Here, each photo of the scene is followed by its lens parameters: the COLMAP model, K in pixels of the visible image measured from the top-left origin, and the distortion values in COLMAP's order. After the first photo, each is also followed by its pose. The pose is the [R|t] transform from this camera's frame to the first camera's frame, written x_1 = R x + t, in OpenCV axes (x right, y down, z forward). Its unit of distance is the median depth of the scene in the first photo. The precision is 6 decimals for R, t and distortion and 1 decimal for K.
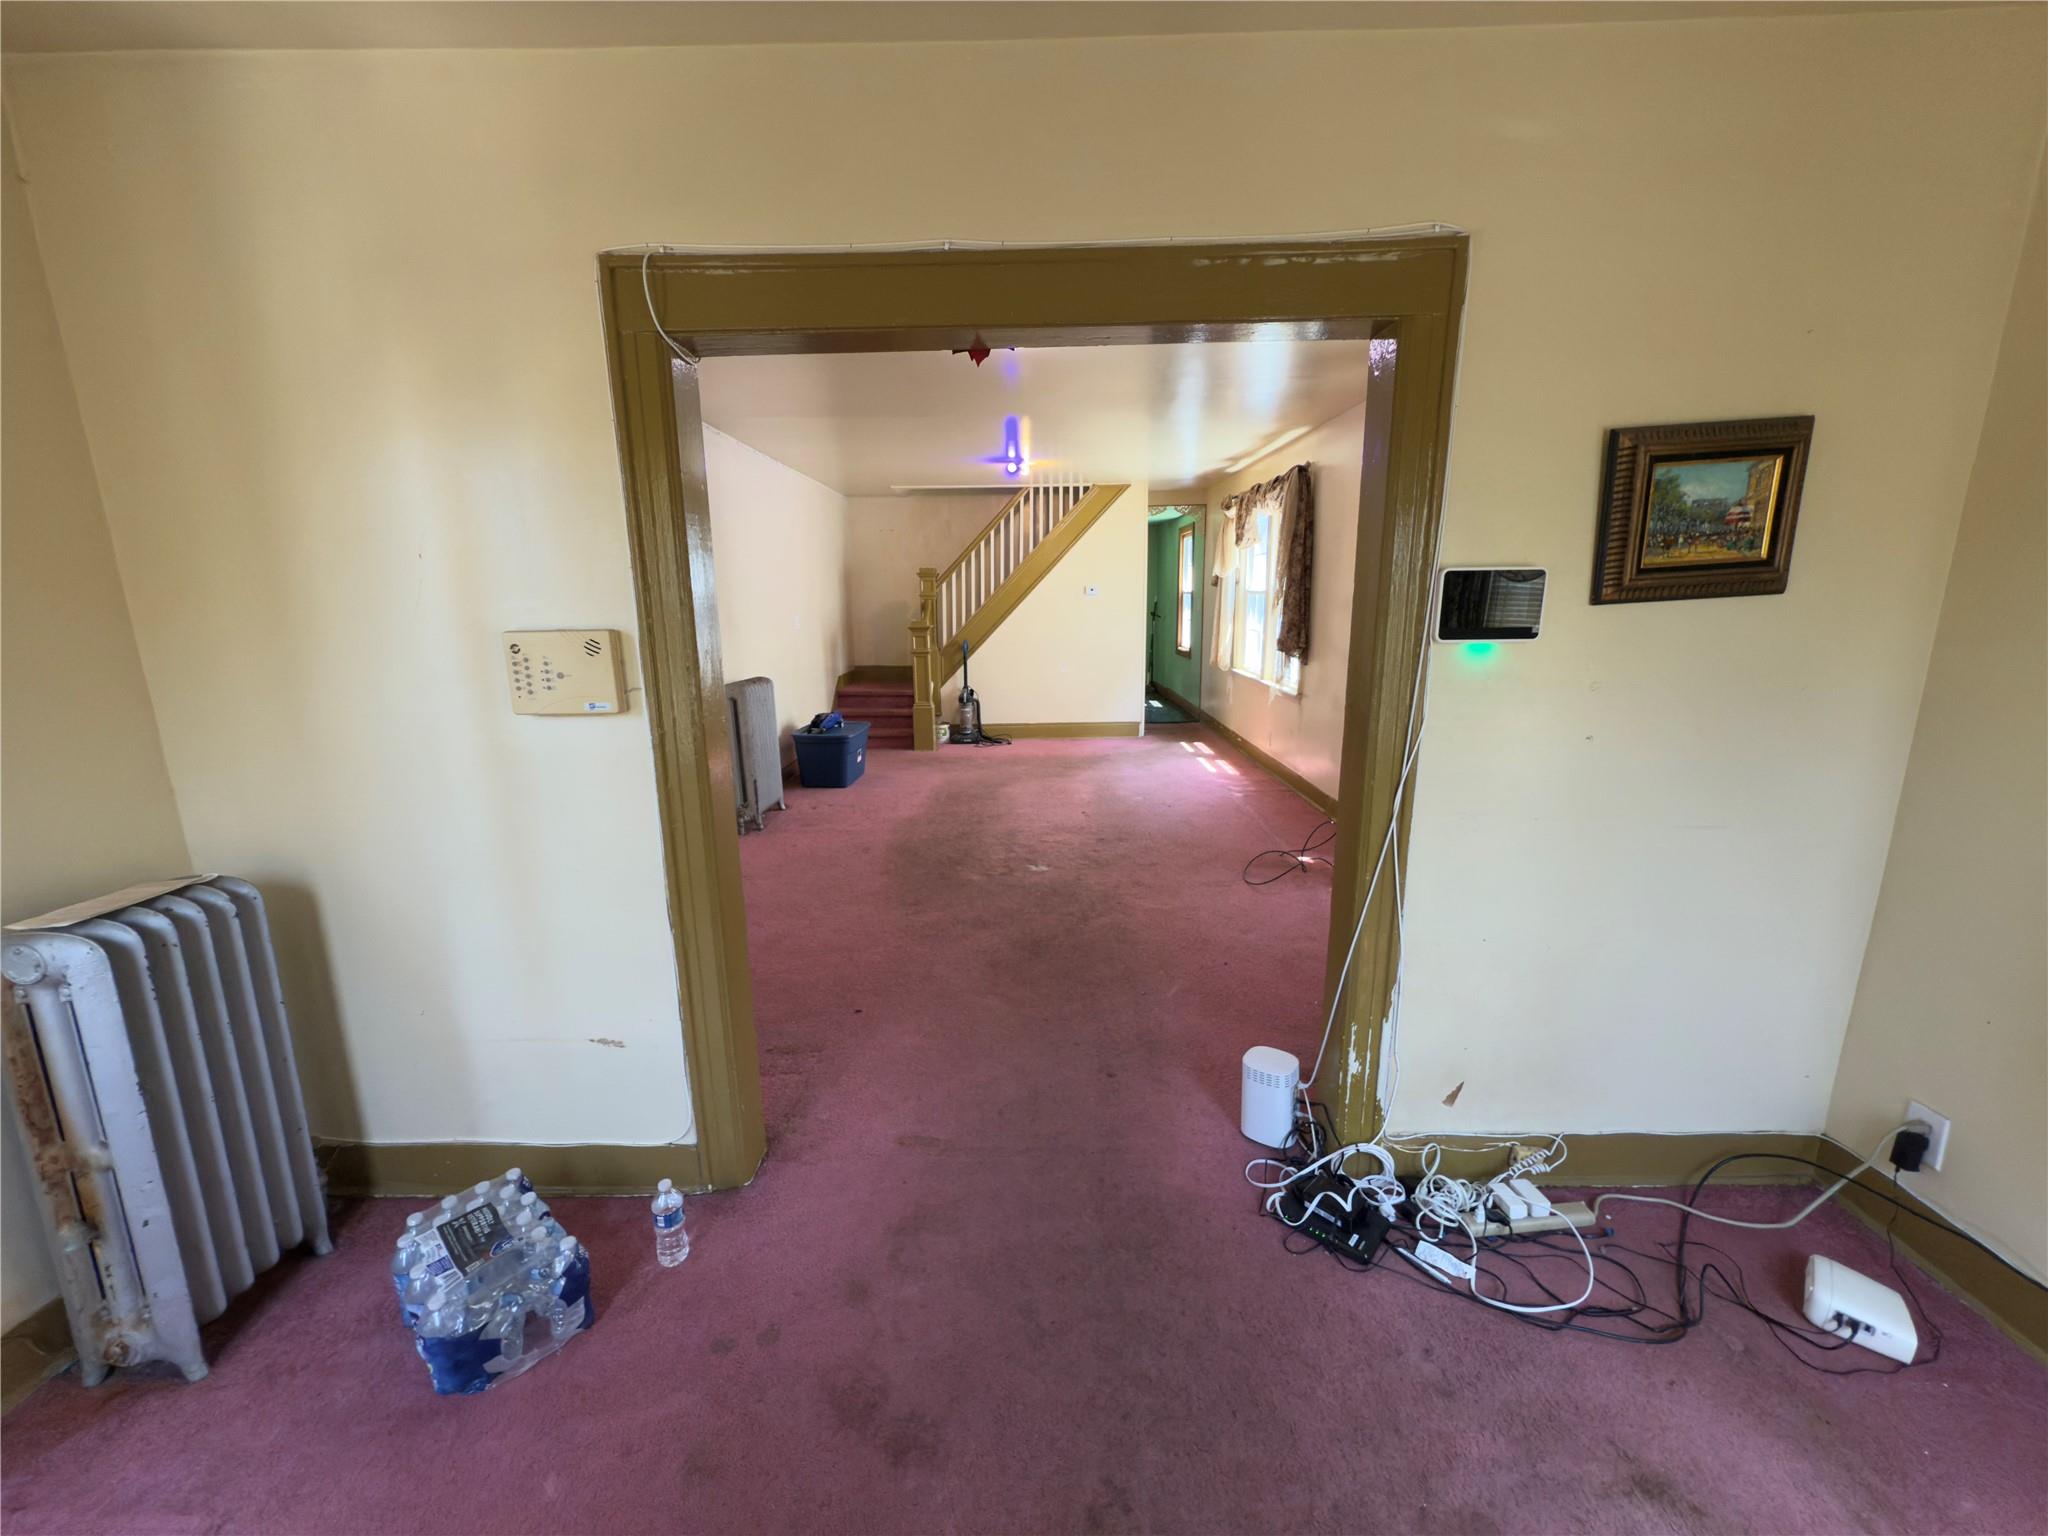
lens RADIAL K [[817.6, 0, 1024.5], [0, 817.6, 766.2], [0, 0, 1]] dist [-0.000346, 0.000084]
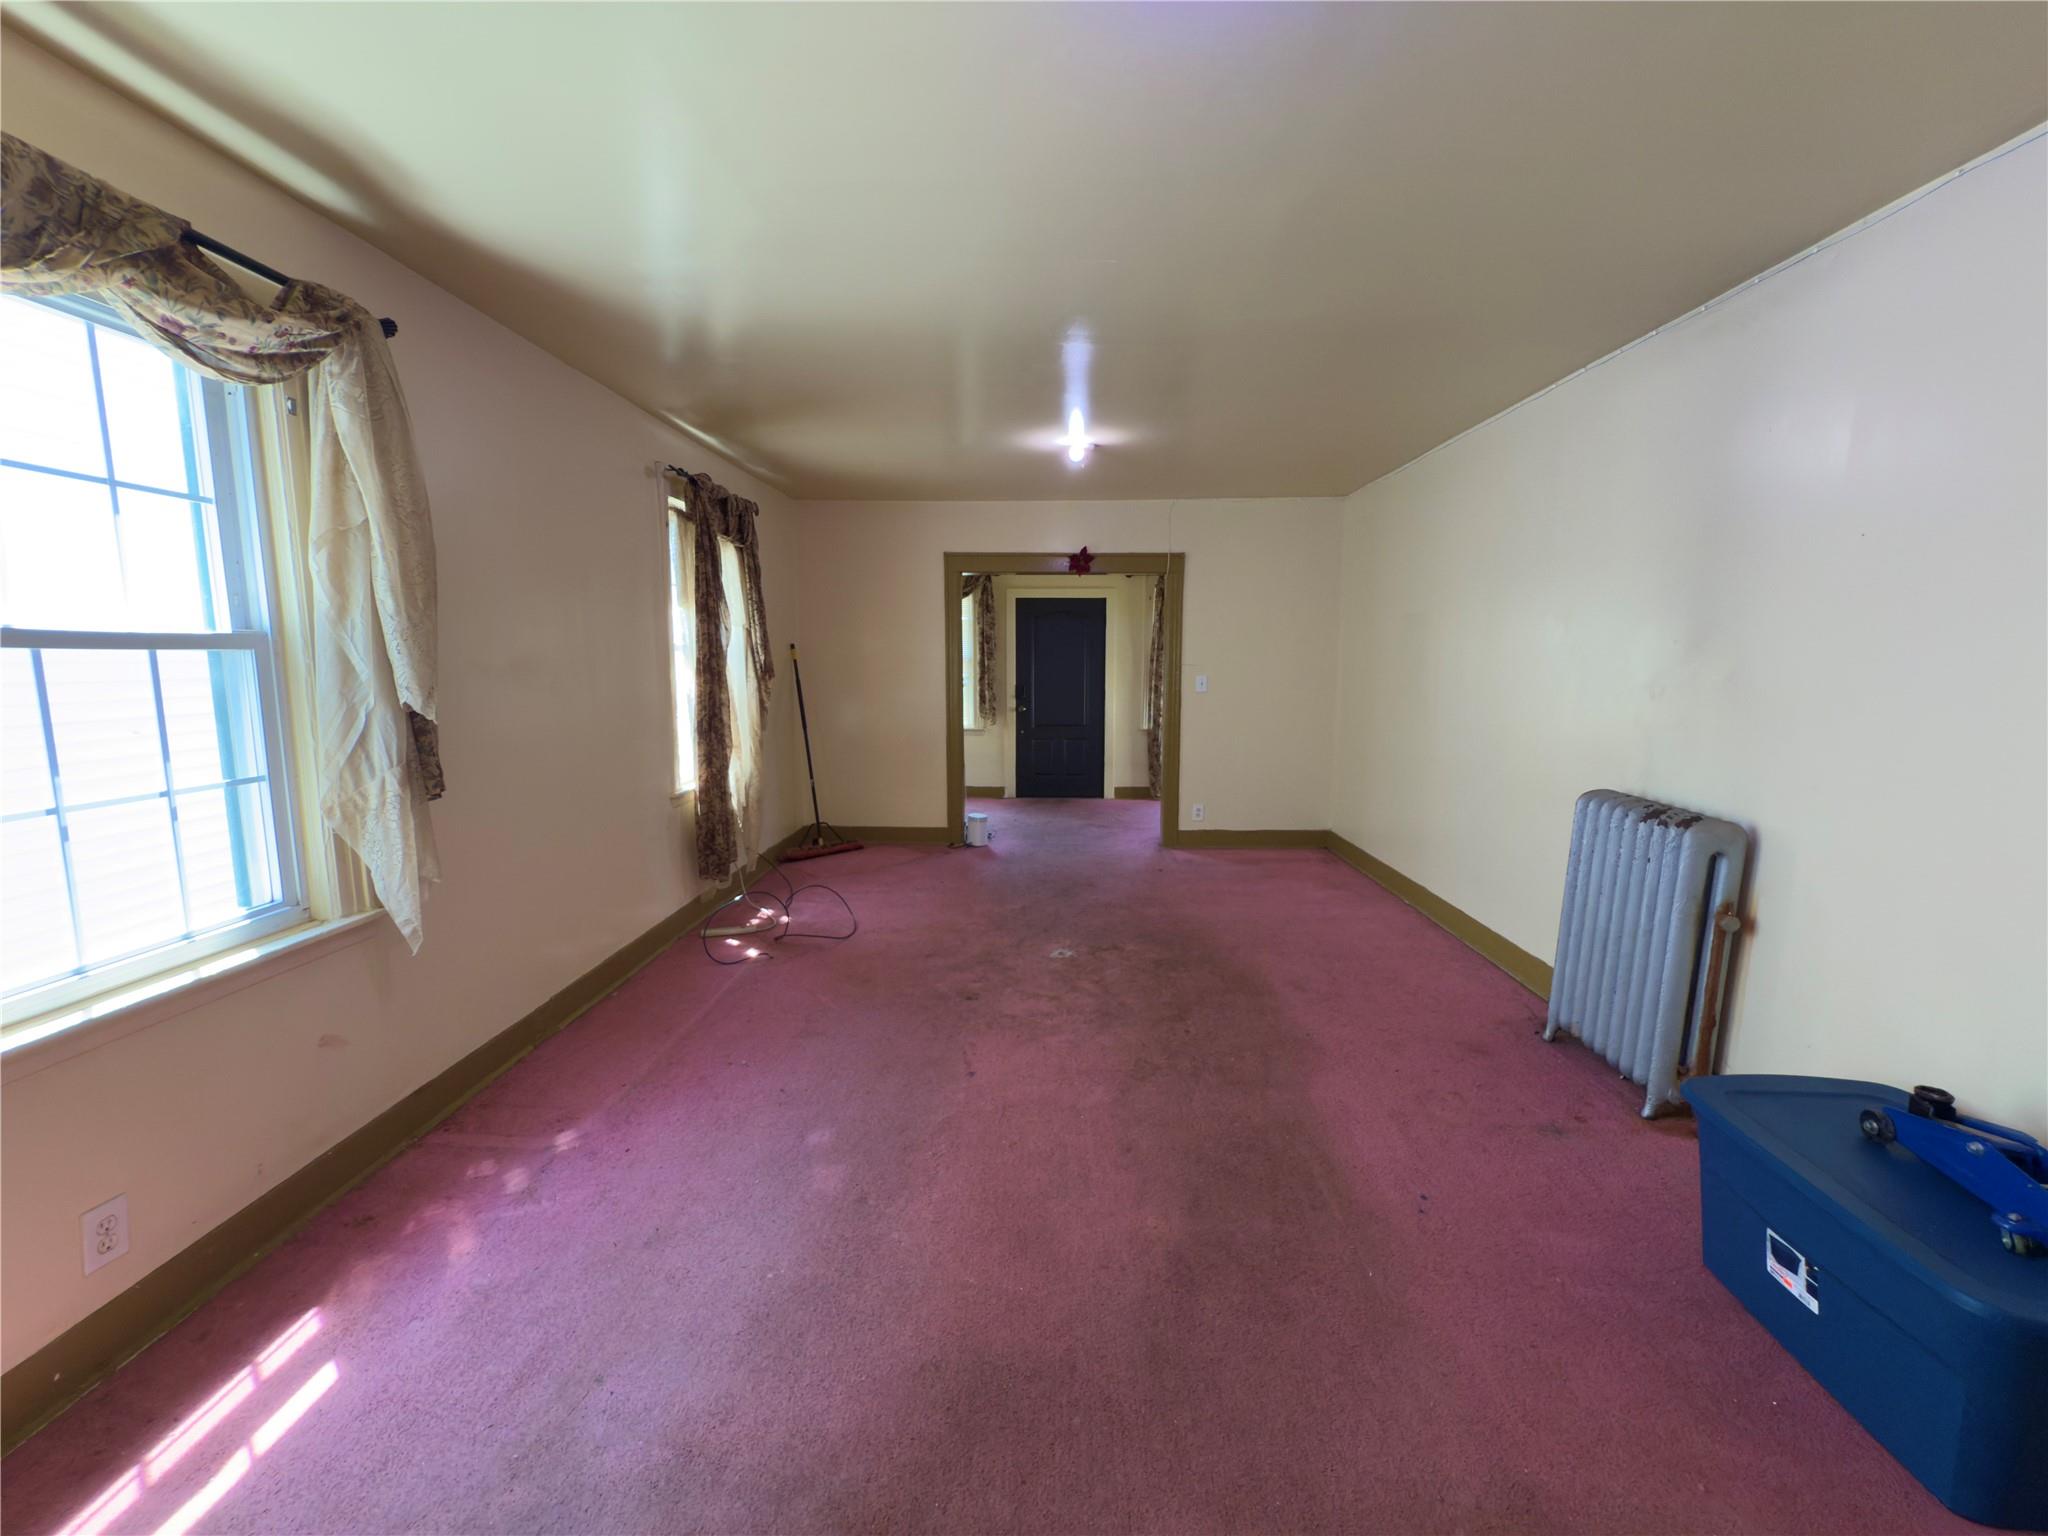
lens RADIAL K [[817.6, 0, 1024.8], [0, 817.6, 767.5], [0, 0, 1]] dist [-0.000346, 0.000084]
pose [[-0.999466, 0.011506, 0.030591, 0.018742], [0.021206, 0.940522, 0.339070, -0.243649], [-0.024870, 0.339537, -0.940264, 1.187423]]
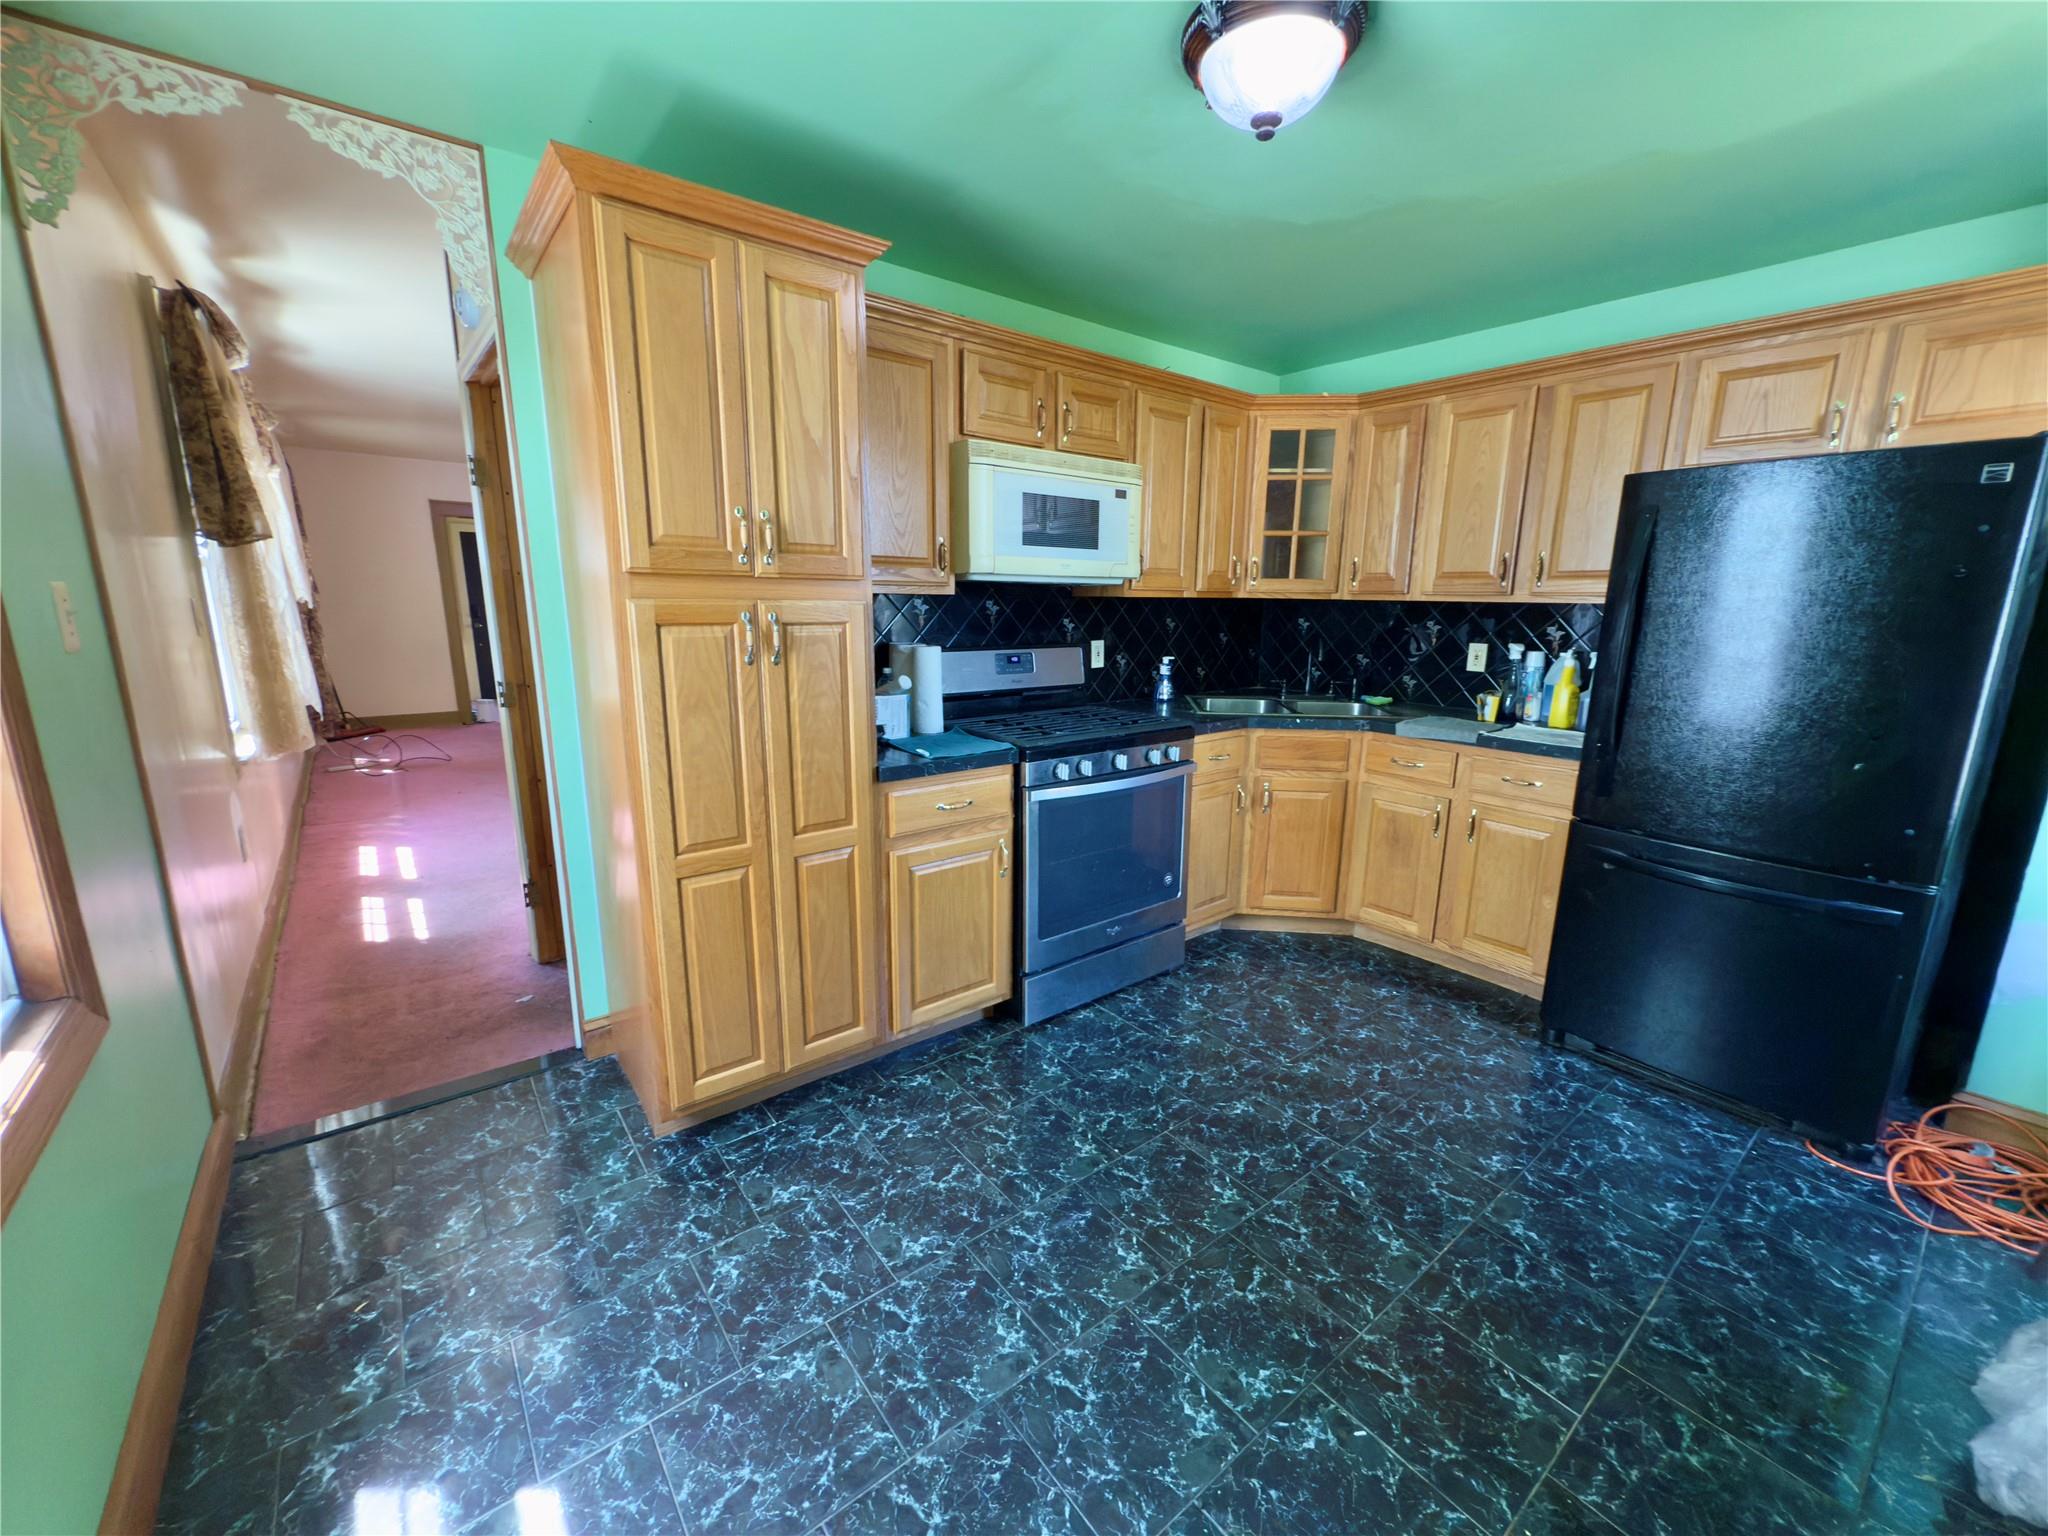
lens RADIAL K [[817.6, 0, 1028.7], [0, 817.6, 761.3], [0, 0, 1]] dist [-0.000346, 0.000084]
pose [[-0.772267, 0.133416, -0.621130, 0.247013], [-0.132745, 0.922231, 0.363137, -0.357958], [0.621274, 0.362891, -0.694499, 1.753988]]
